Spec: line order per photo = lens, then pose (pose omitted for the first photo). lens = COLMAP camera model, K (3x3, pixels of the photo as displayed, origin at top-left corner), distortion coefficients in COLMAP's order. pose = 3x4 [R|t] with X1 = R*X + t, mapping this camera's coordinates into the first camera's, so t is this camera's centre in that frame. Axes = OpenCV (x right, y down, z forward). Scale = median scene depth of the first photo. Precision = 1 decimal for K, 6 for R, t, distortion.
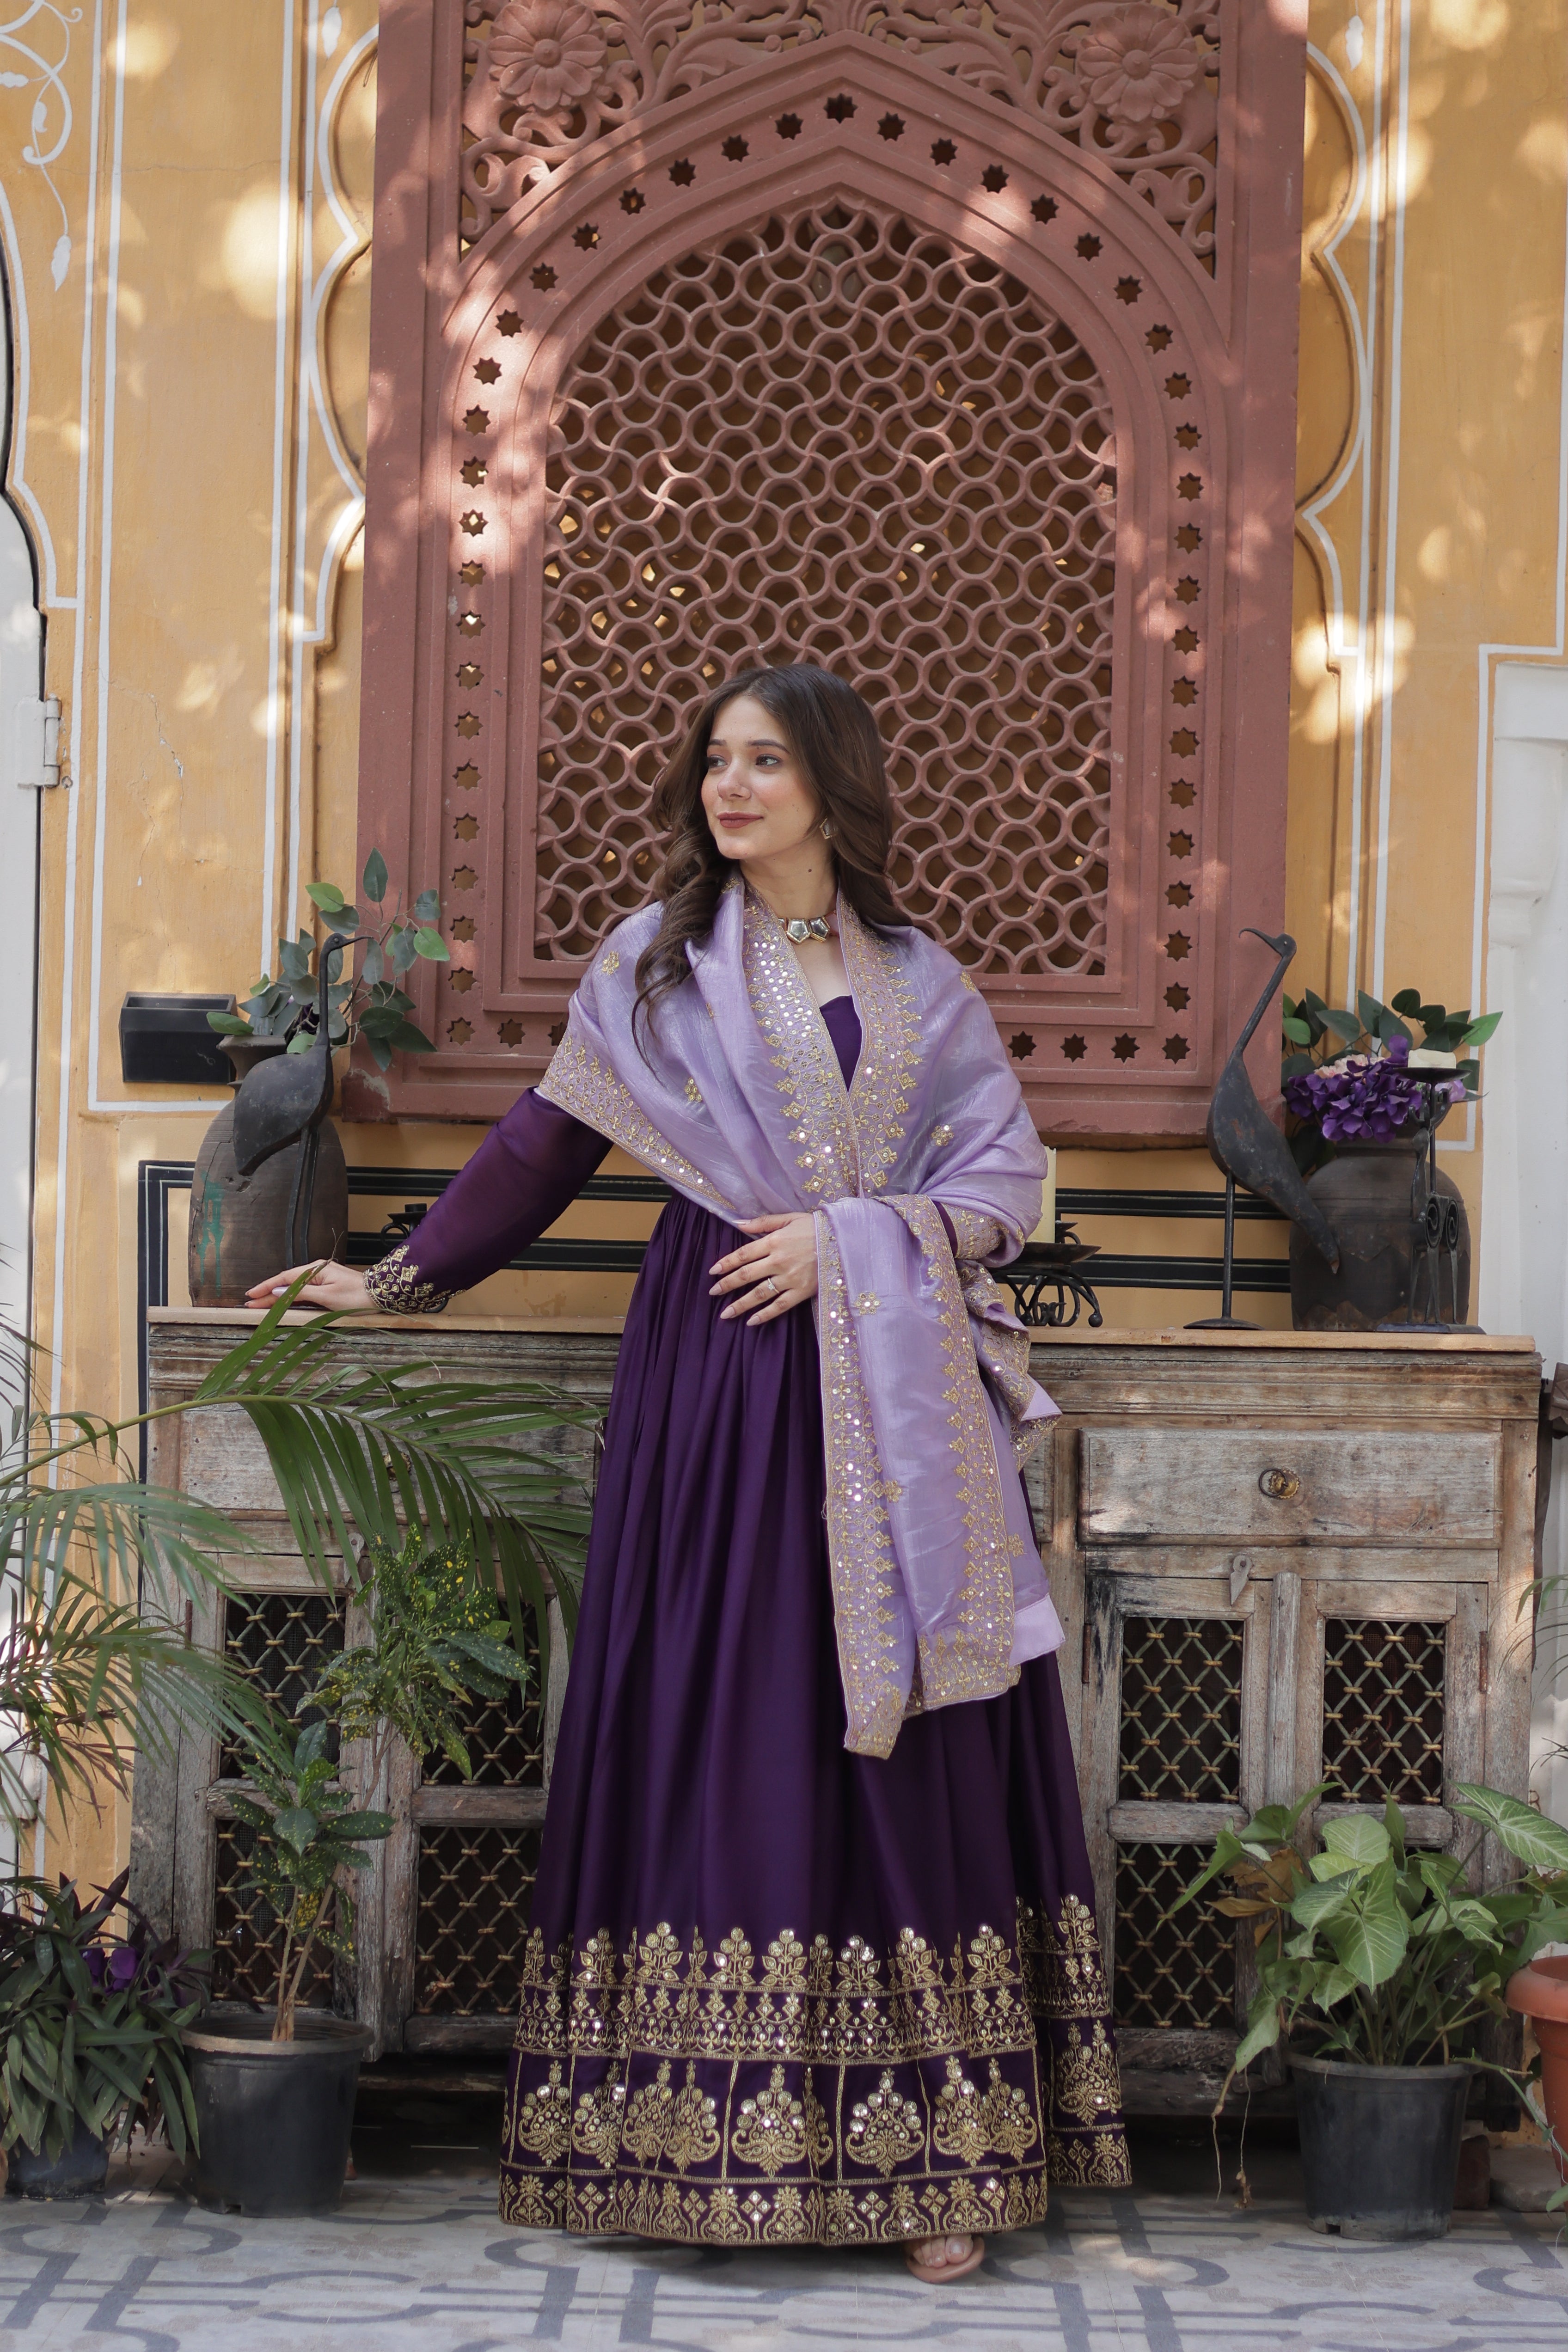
lens RADIAL K [[5071.0, 0, 784.0], [0, 5071.0, 1176.0], [0, 0, 1]] dist [0.085252, -0.683282]
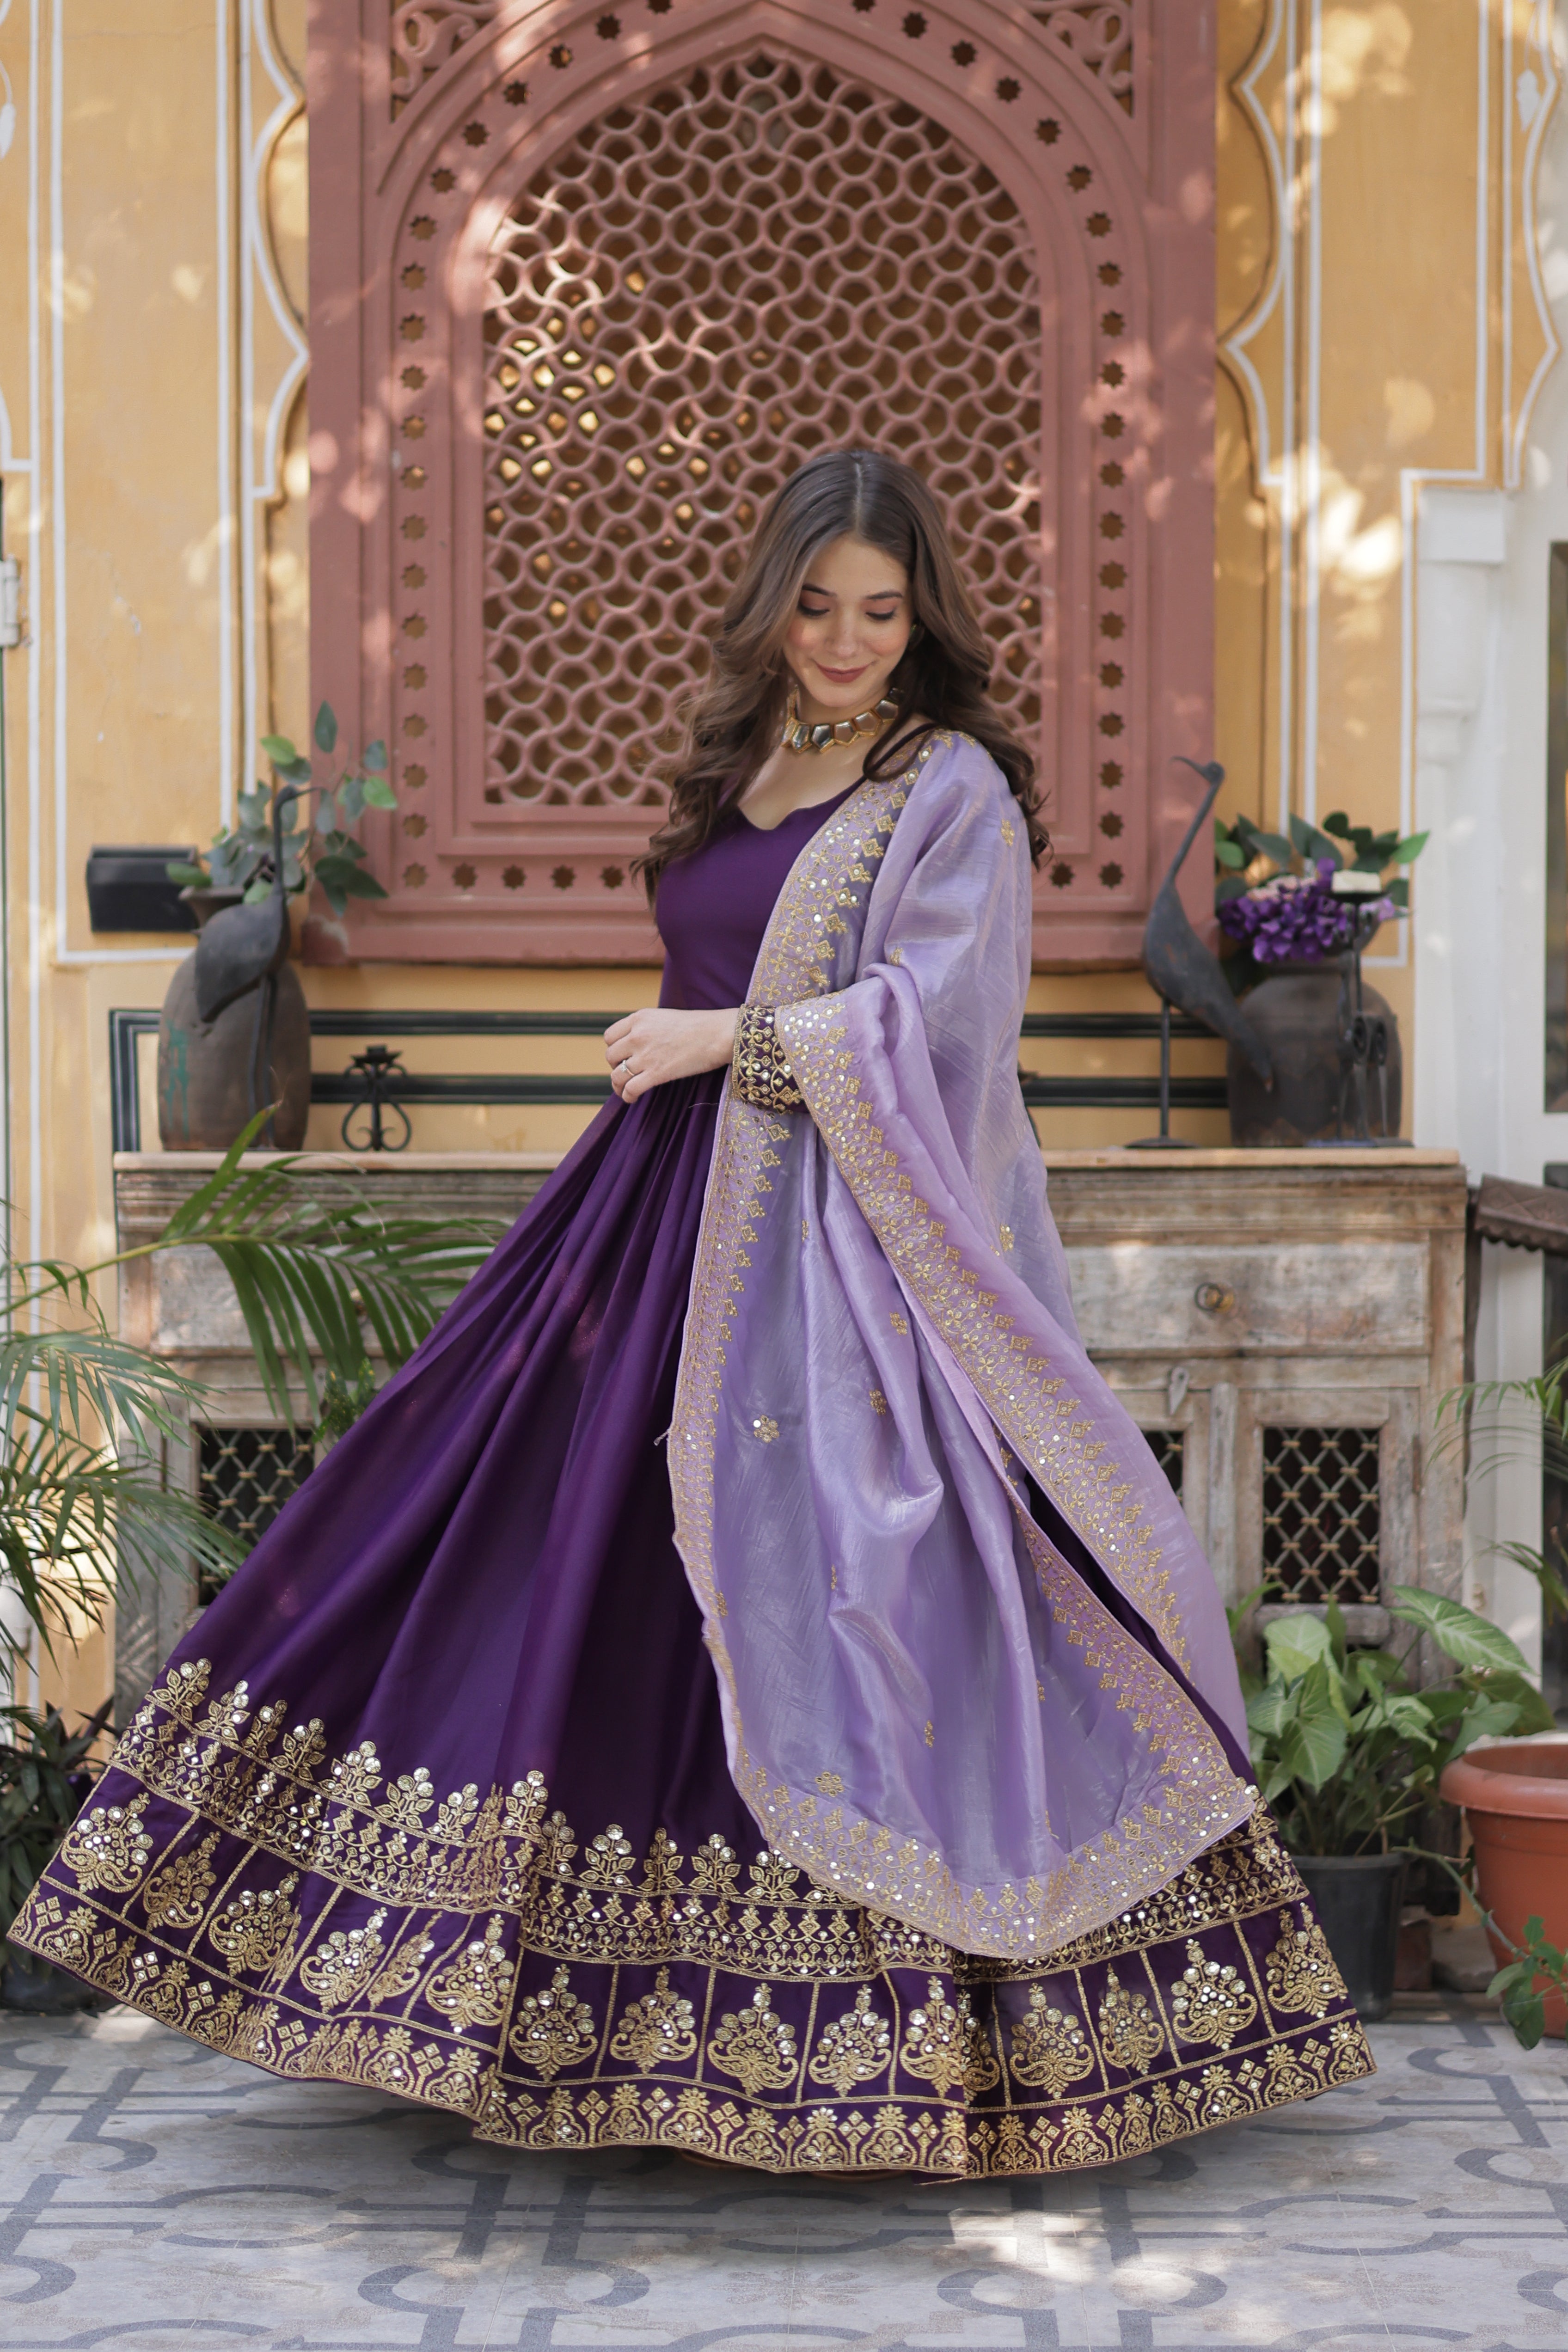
lens RADIAL K [[5071.0, 0, 784.0], [0, 5071.0, 1176.0], [0, 0, 1]] dist [0.085252, -0.683282]
pose [[0.999615, -0.024918, -0.012203, 0.022358], [0.025417, 0.998768, 0.042626, -0.009965], [0.011126, -0.042920, 0.999017, -0.028885]]
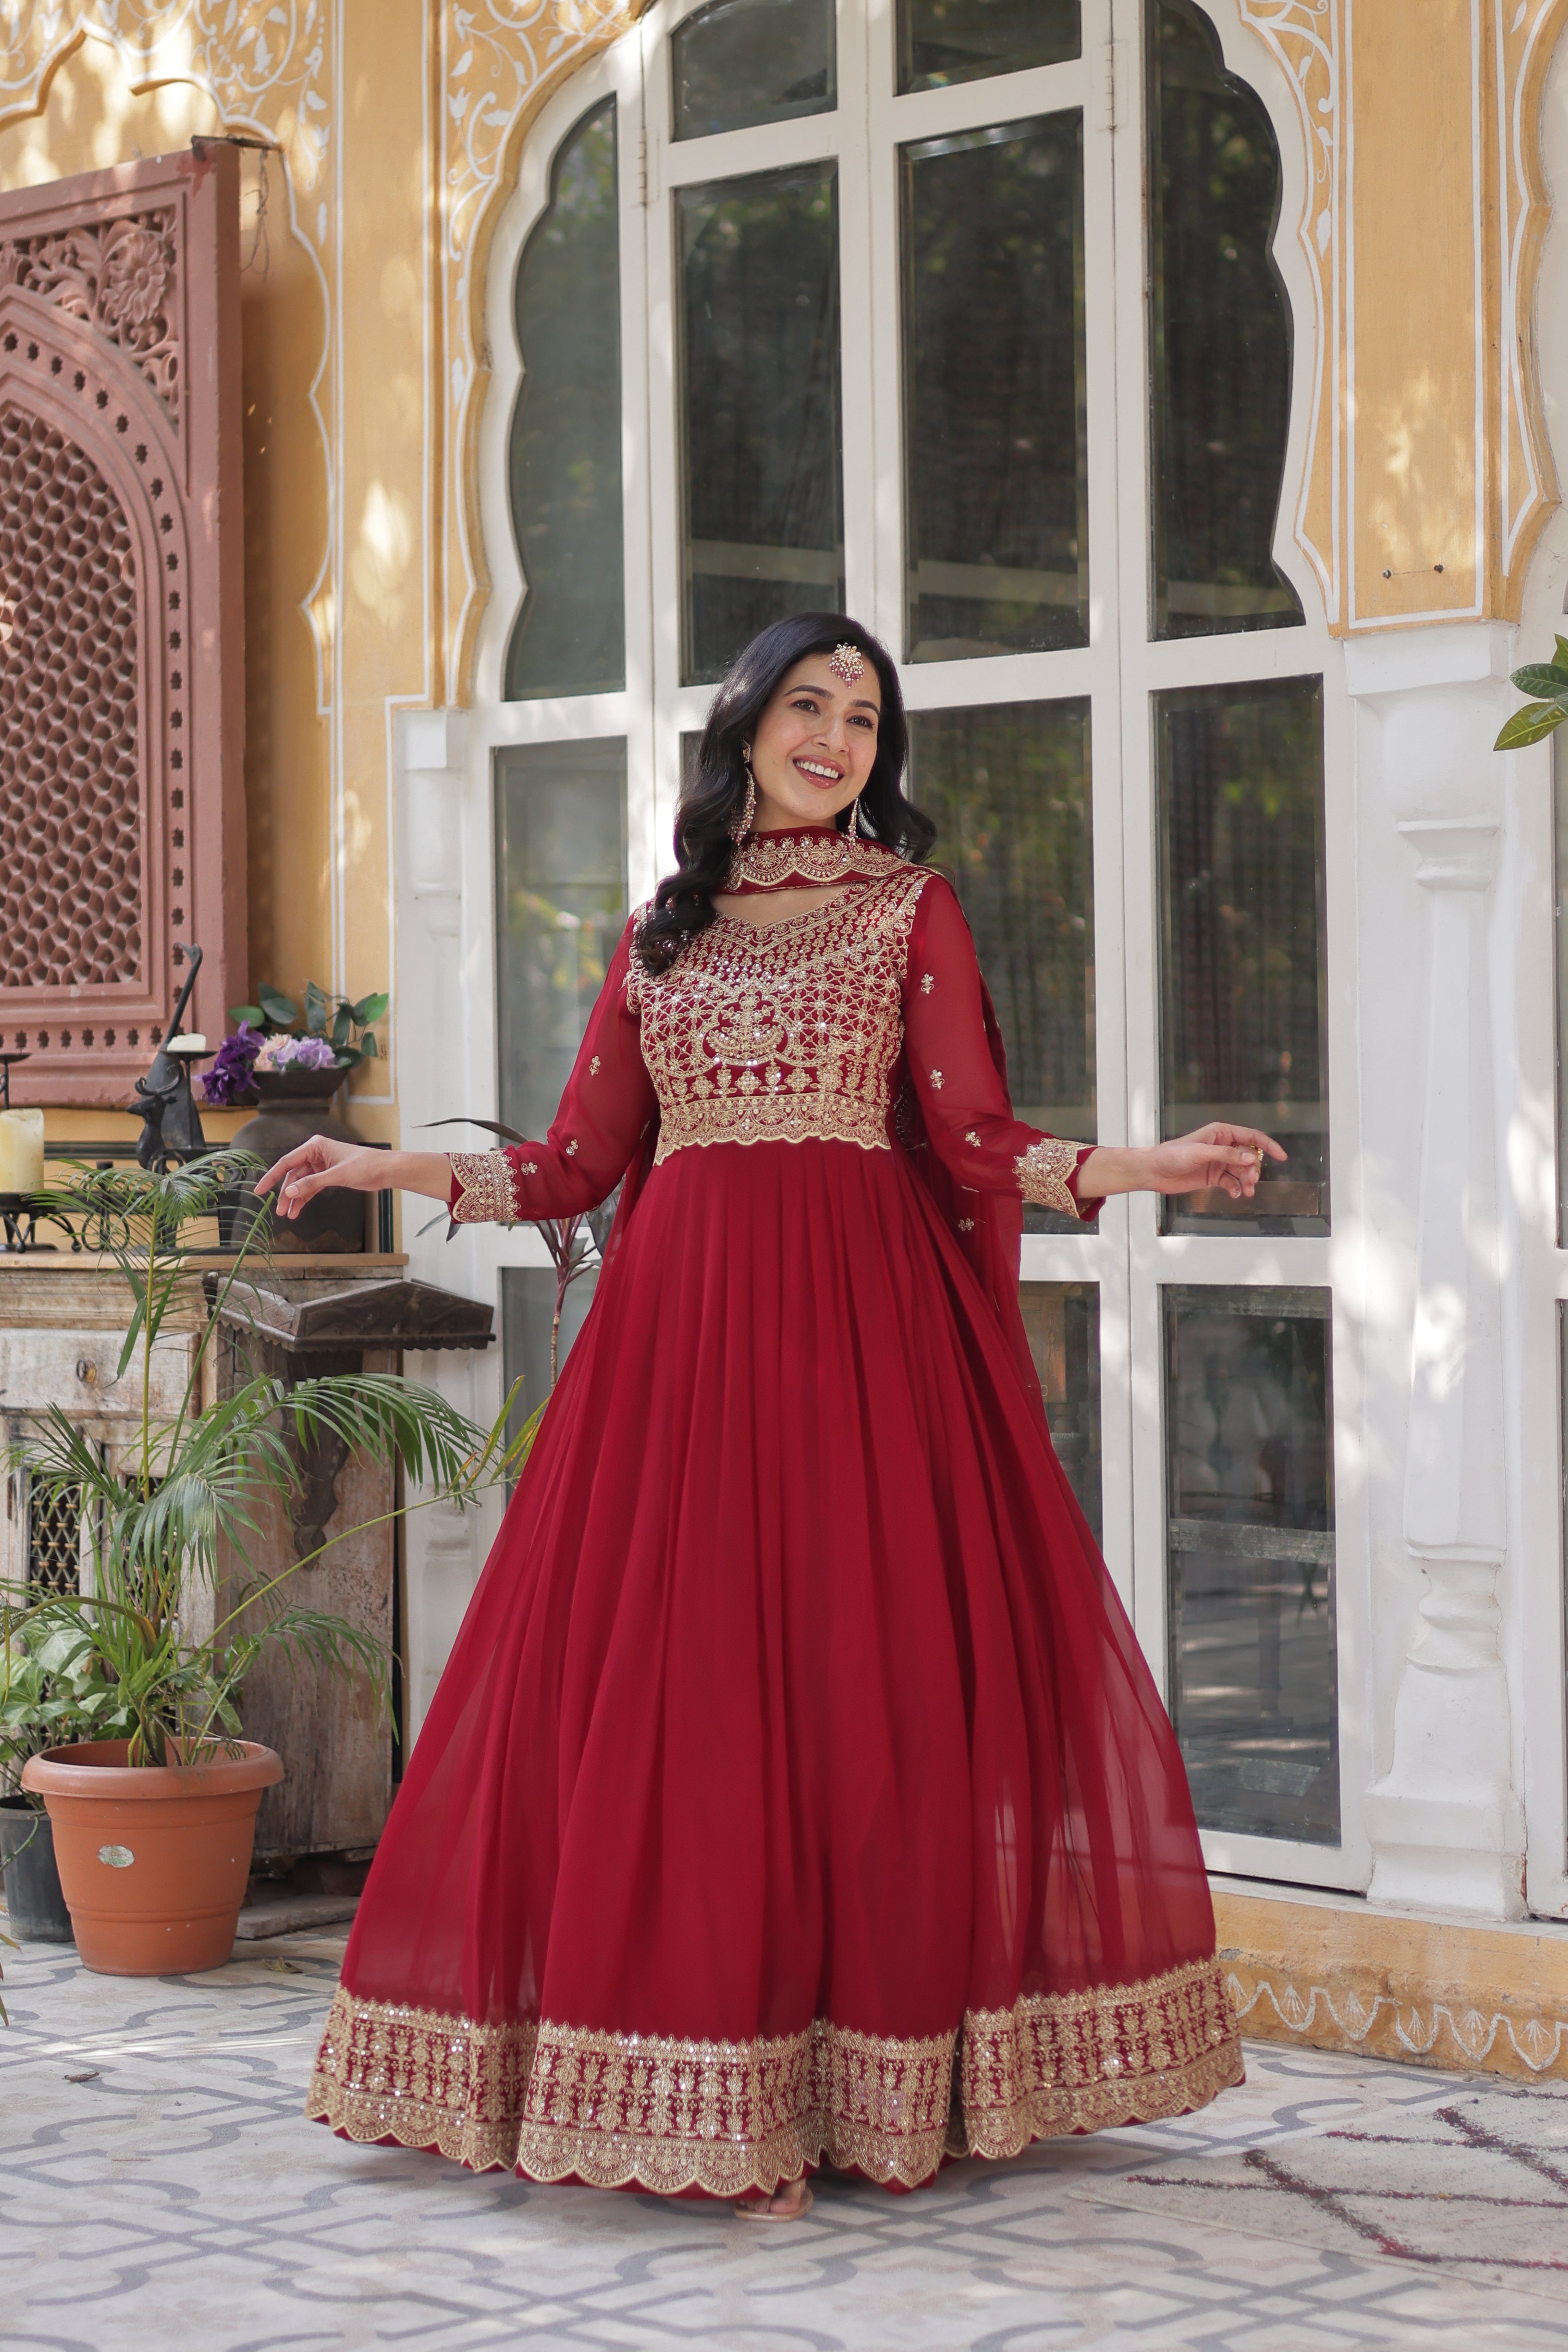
lens RADIAL K [[5257.9, 0, 742.8], [0, 5257.9, 1165.7], [0, 0, 1]] dist [0.028209, 0.028991]
pose [[0.705537, -0.025141, -0.708227, 1.141236], [0.038387, 0.999259, 0.002770, 0.009857], [0.707633, -0.029141, 0.705979, 0.155500]]
